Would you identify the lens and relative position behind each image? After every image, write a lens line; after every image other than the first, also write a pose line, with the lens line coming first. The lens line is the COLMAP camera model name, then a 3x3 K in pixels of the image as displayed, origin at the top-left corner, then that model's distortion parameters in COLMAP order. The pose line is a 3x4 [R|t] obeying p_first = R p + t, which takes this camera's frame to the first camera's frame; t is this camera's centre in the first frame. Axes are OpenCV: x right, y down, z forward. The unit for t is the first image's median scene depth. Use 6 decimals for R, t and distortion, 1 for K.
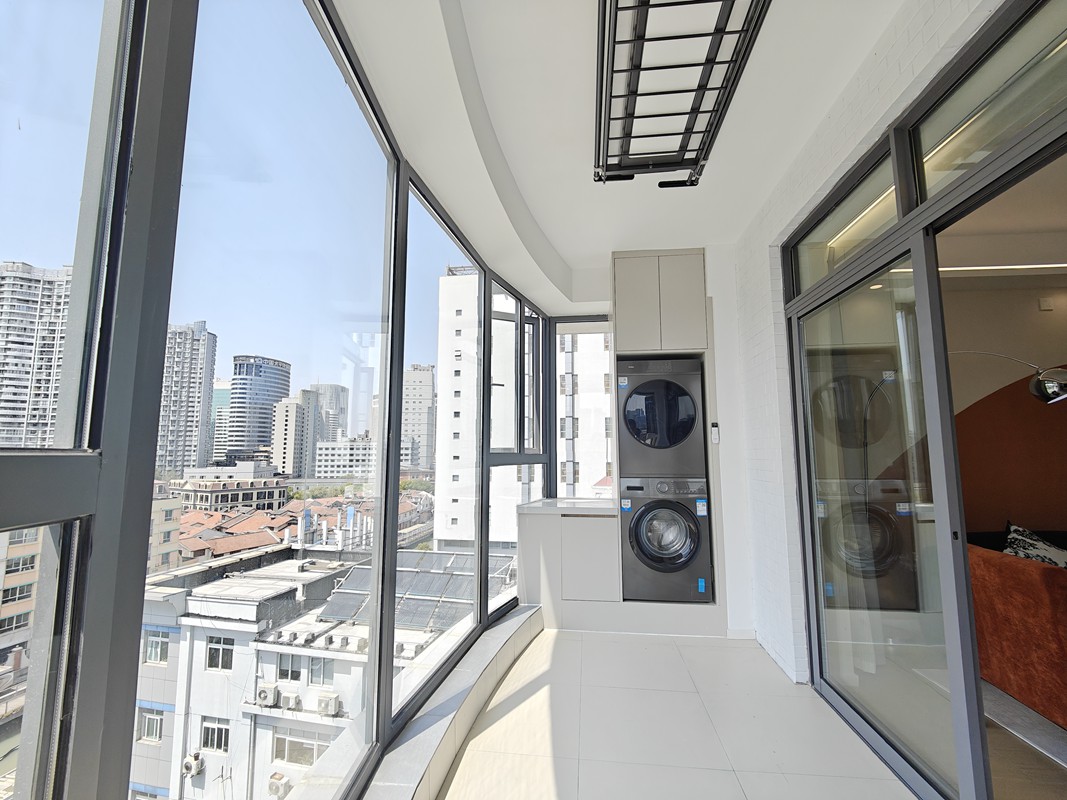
lens RADIAL K [[461.4, 0, 524.9], [0, 461.4, 401.5], [0, 0, 1]] dist [-0.010118, -0.001171]
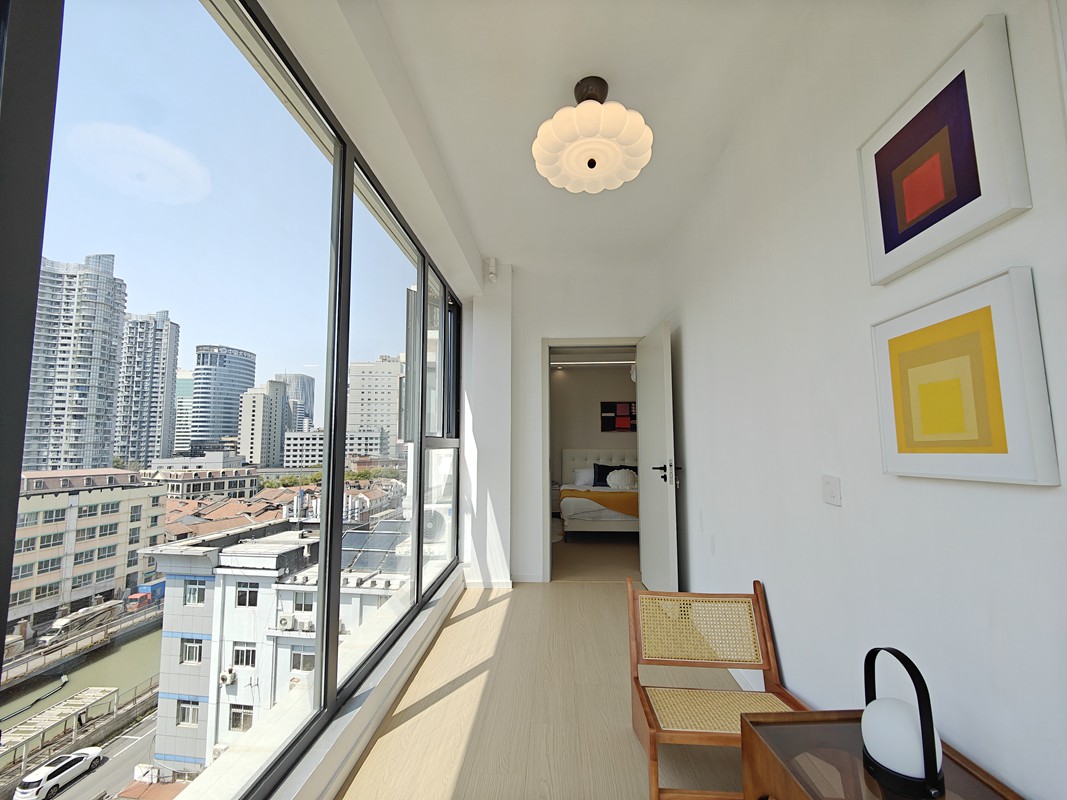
lens RADIAL K [[461.4, 0, 540.6], [0, 461.4, 398.8], [0, 0, 1]] dist [-0.010118, -0.001171]
pose [[0.995035, 0.004912, 0.099404, 0.012900], [-0.006682, 0.999825, 0.017483, -0.013311], [-0.099300, -0.018060, 0.994894, -0.116181]]
